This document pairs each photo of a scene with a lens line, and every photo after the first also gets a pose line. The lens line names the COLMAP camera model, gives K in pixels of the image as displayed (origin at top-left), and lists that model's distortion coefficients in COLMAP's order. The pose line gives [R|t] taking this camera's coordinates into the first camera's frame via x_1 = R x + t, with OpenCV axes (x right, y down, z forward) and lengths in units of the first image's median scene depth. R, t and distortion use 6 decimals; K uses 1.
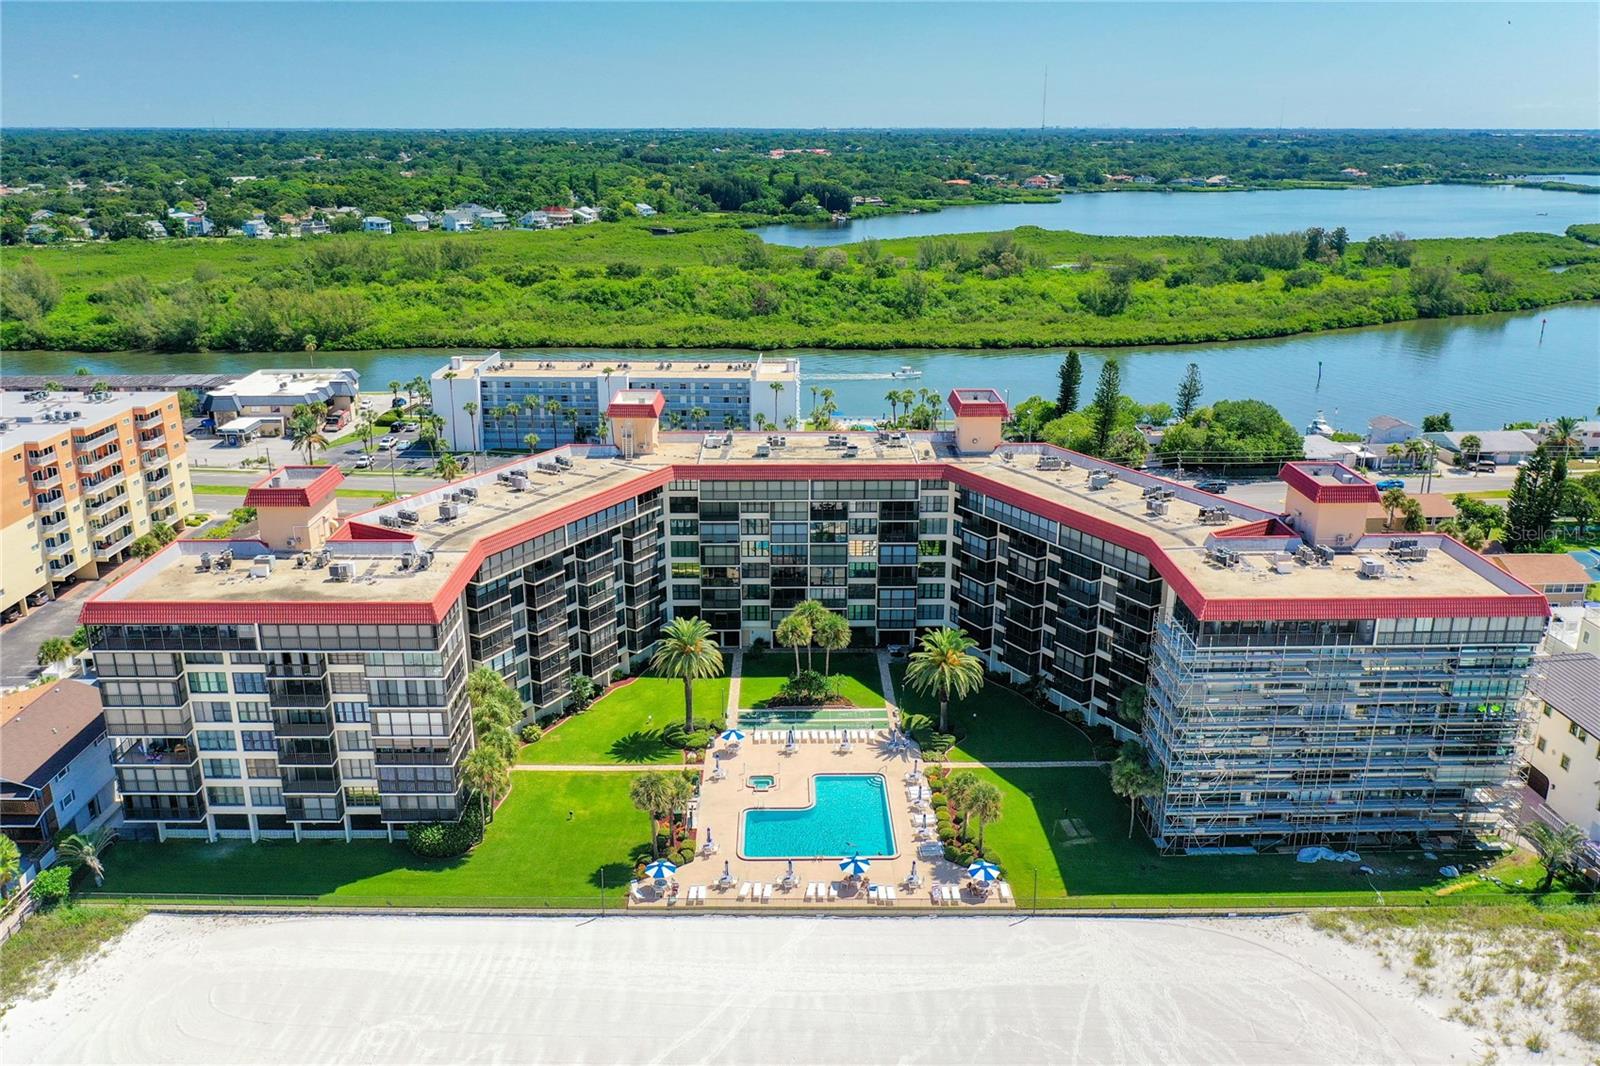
lens RADIAL K [[1258.5, 0, 800.0], [0, 1258.5, 533.0], [0, 0, 1]] dist [-0.017241, -0.004286]
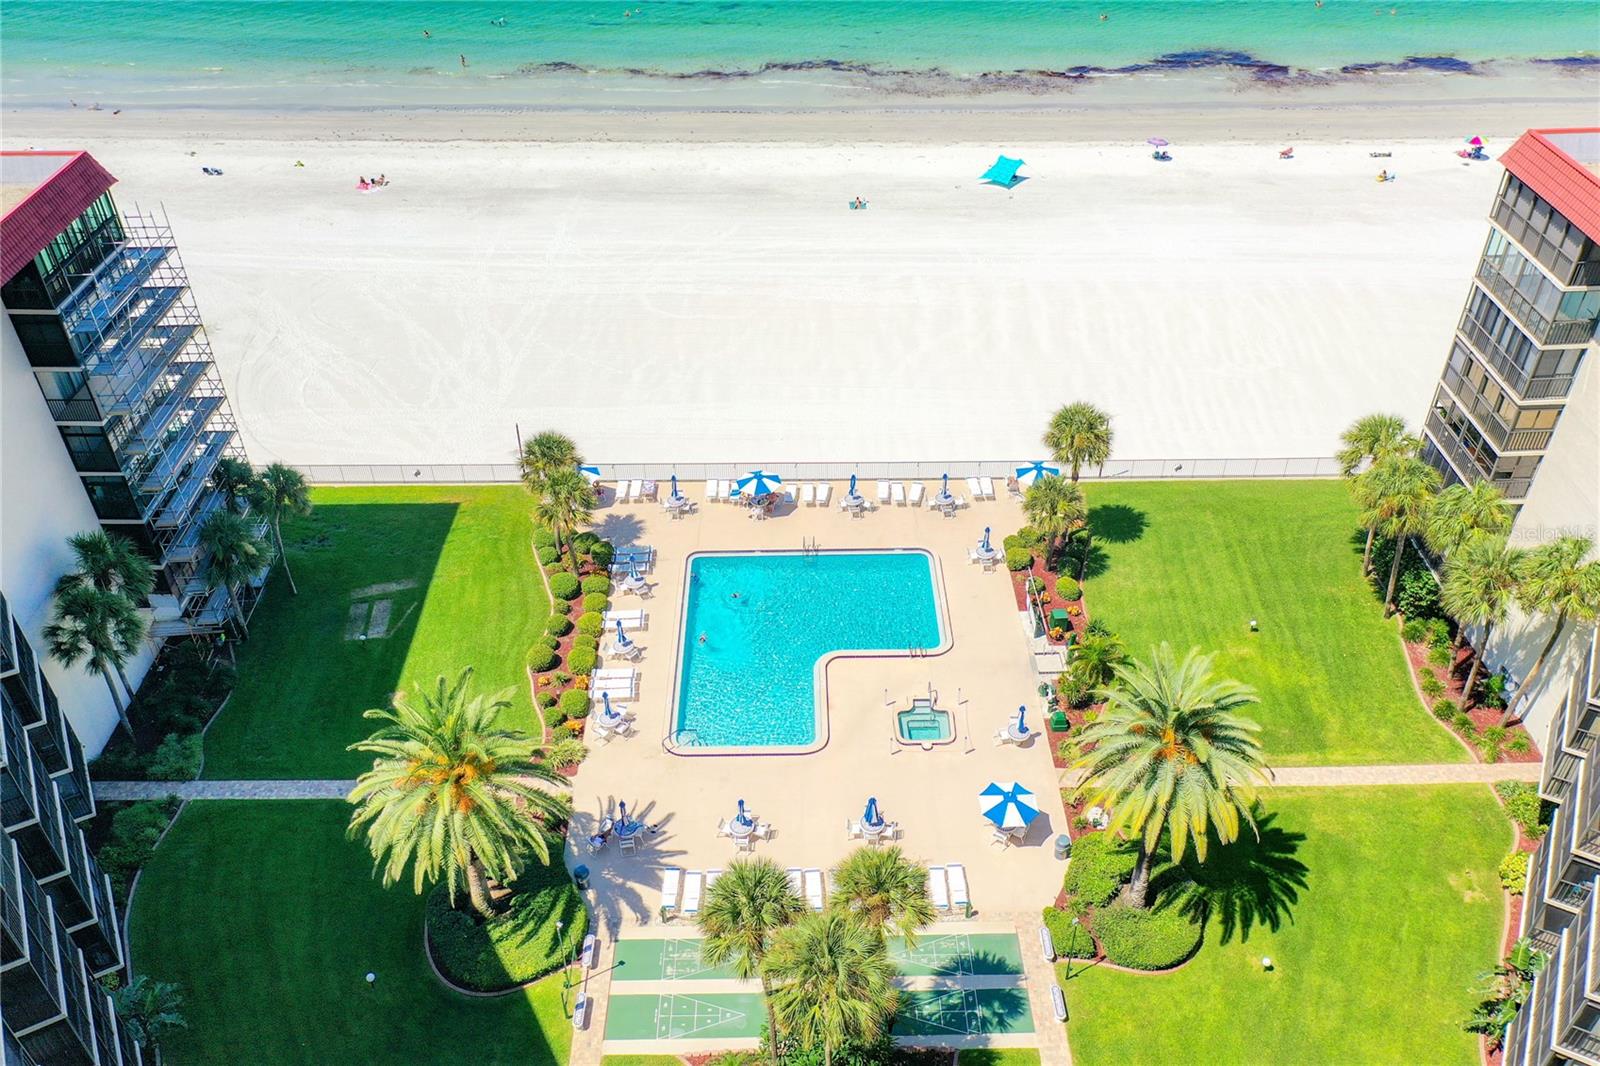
lens RADIAL K [[1238.7, 0, 796.6], [0, 1238.7, 542.1], [0, 0, 1]] dist [0.000607, -0.004819]
pose [[-0.999831, 0.007828, 0.016608, 0.008388], [0.018133, 0.562925, 0.826309, -0.204659], [-0.002881, 0.826471, -0.562972, 1.030132]]
